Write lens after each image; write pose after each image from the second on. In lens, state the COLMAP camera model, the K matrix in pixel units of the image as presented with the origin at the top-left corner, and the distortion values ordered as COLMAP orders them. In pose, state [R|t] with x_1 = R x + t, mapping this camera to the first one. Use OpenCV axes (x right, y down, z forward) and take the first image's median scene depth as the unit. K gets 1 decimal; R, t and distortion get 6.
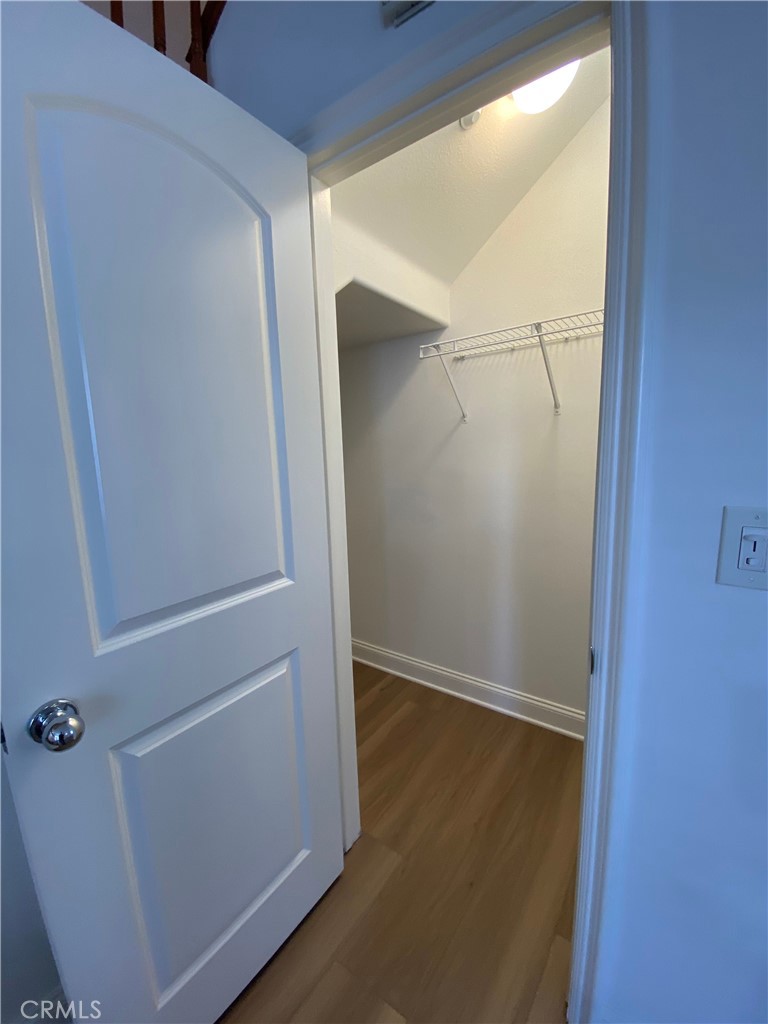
lens RADIAL K [[414.2, 0, 384.2], [0, 414.2, 509.8], [0, 0, 1]] dist [0.025811, -0.004310]
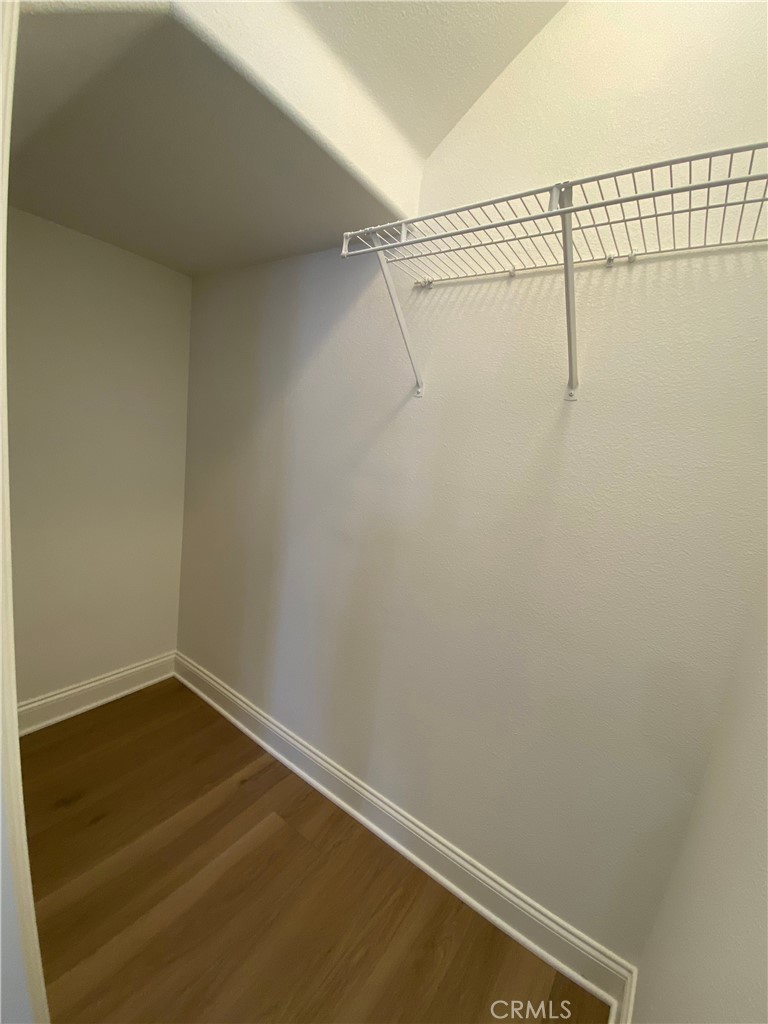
lens RADIAL K [[414.2, 0, 386.9], [0, 414.2, 514.2], [0, 0, 1]] dist [0.025811, -0.004310]
pose [[0.987406, 0.156308, 0.024443, 0.172123], [-0.156652, 0.987571, 0.012828, -0.043400], [-0.022134, -0.016496, 0.999619, 0.415995]]
